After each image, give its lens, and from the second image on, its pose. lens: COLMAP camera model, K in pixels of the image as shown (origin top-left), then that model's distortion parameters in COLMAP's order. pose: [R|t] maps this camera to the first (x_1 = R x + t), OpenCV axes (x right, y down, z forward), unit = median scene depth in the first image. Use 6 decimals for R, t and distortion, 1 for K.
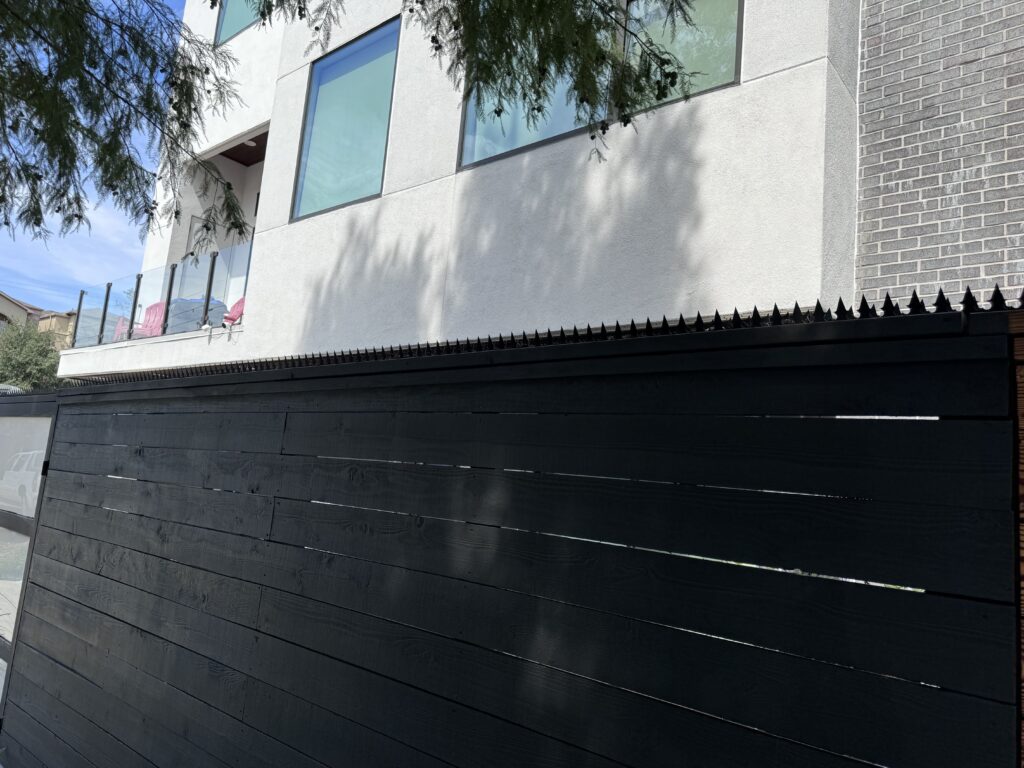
lens RADIAL K [[716.9, 0, 513.4], [0, 716.9, 380.3], [0, 0, 1]] dist [0.107360, -0.164725]
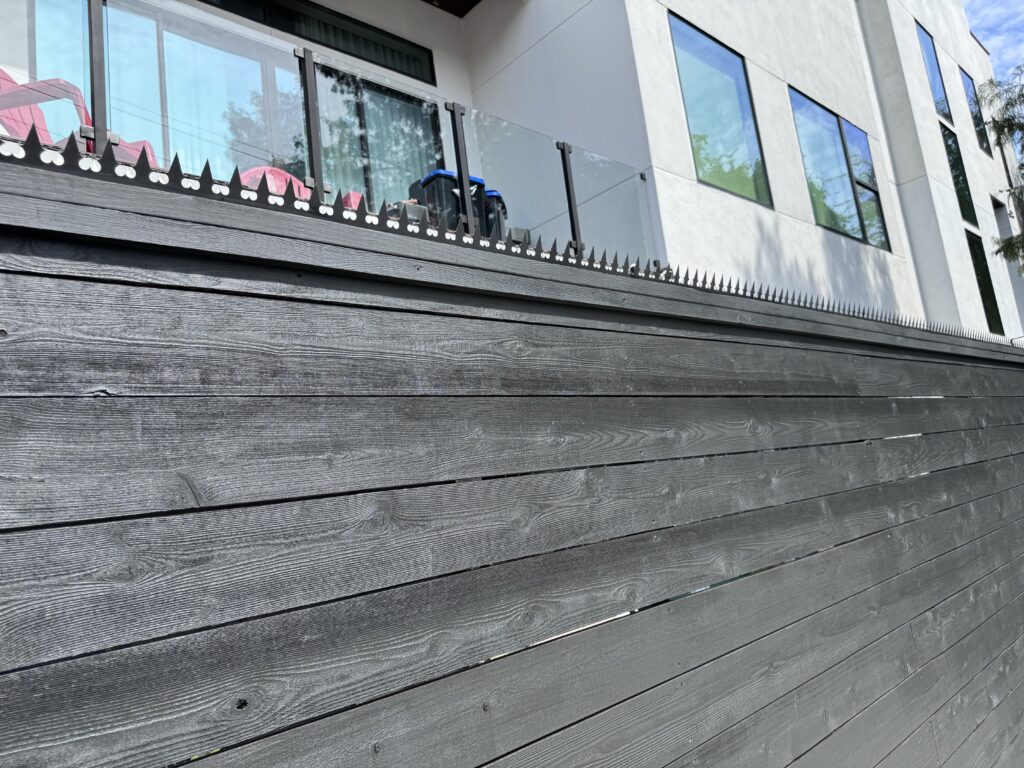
lens RADIAL K [[744.1, 0, 537.0], [0, 744.1, 386.0], [0, 0, 1]] dist [-0.001601, -0.003480]
pose [[0.091779, 0.064911, 0.993662, -1.518000], [0.003675, 0.997844, -0.065524, 0.105530], [-0.995773, 0.009665, 0.091342, 1.413869]]
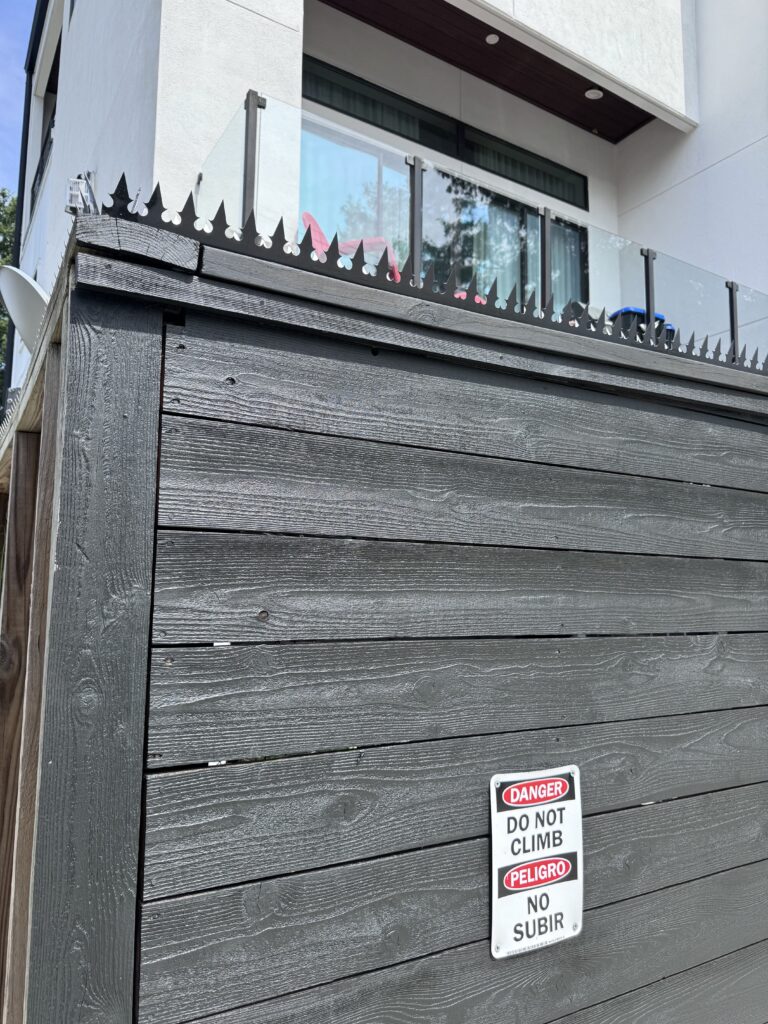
lens RADIAL K [[725.0, 0, 384.0], [0, 725.0, 512.0], [0, 0, 1]] dist [0.025399, -0.039374]
pose [[0.316046, 0.030939, 0.948239, -1.722933], [-0.123032, 0.992365, 0.008628, 0.110063], [-0.940733, -0.119390, 0.317439, 1.565675]]
